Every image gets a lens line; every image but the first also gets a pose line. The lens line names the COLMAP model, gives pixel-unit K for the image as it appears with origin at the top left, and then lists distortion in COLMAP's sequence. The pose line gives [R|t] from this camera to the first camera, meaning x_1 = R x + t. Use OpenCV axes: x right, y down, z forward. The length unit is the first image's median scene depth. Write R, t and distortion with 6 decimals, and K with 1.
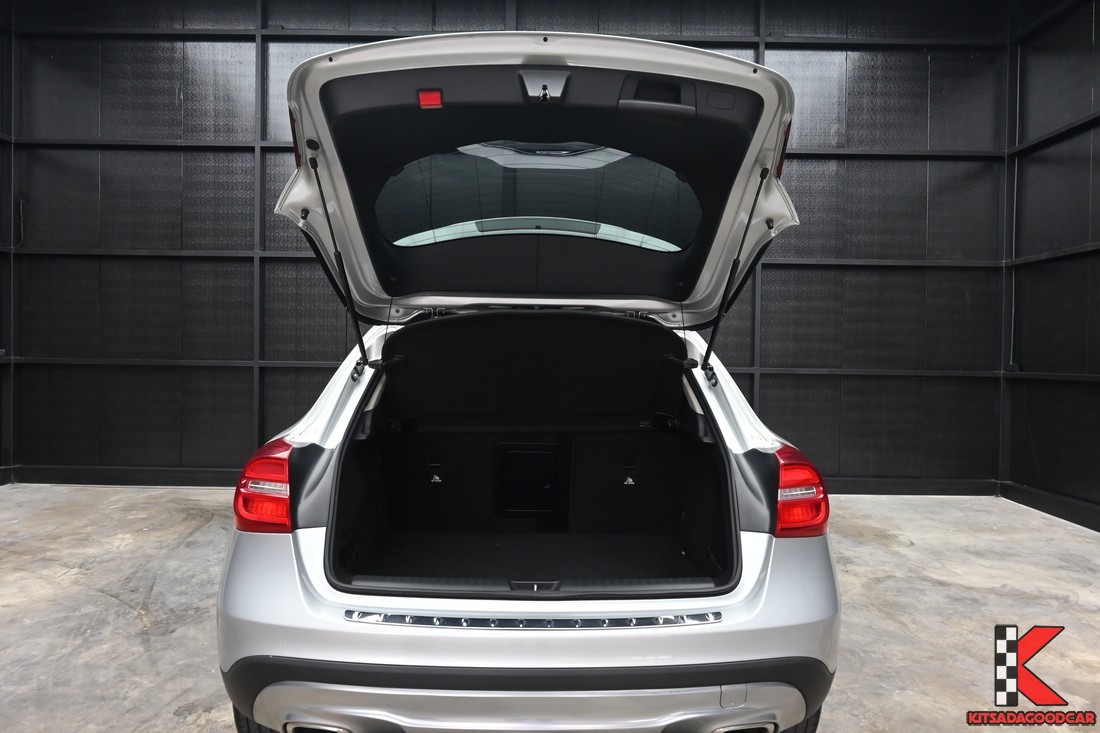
lens RADIAL K [[750.9, 0, 550.0], [0, 750.9, 366.5], [0, 0, 1]] dist [-0.002699, 0.001657]
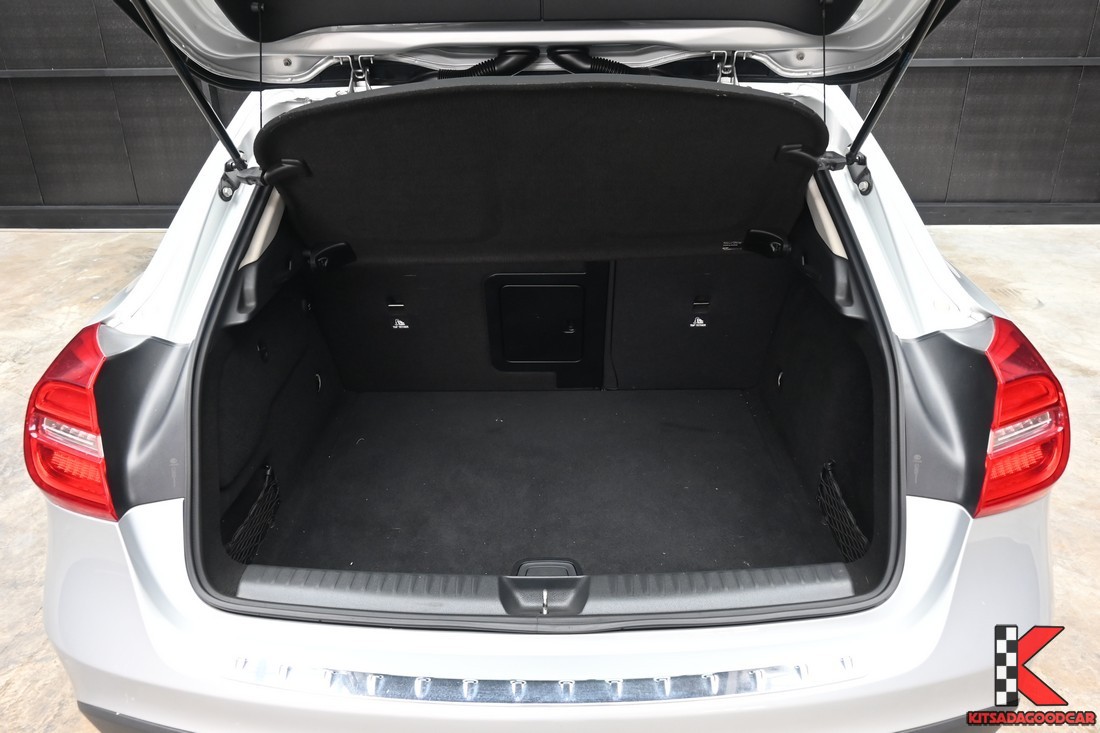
lens RADIAL K [[795.9, 0, 550.0], [0, 795.9, 366.5], [0, 0, 1]] dist [-0.007614, -0.000700]
pose [[0.998803, -0.008987, -0.048092, 0.012348], [0.026990, 0.921082, 0.388432, -0.086895], [0.040806, -0.389265, 0.920222, 0.379617]]
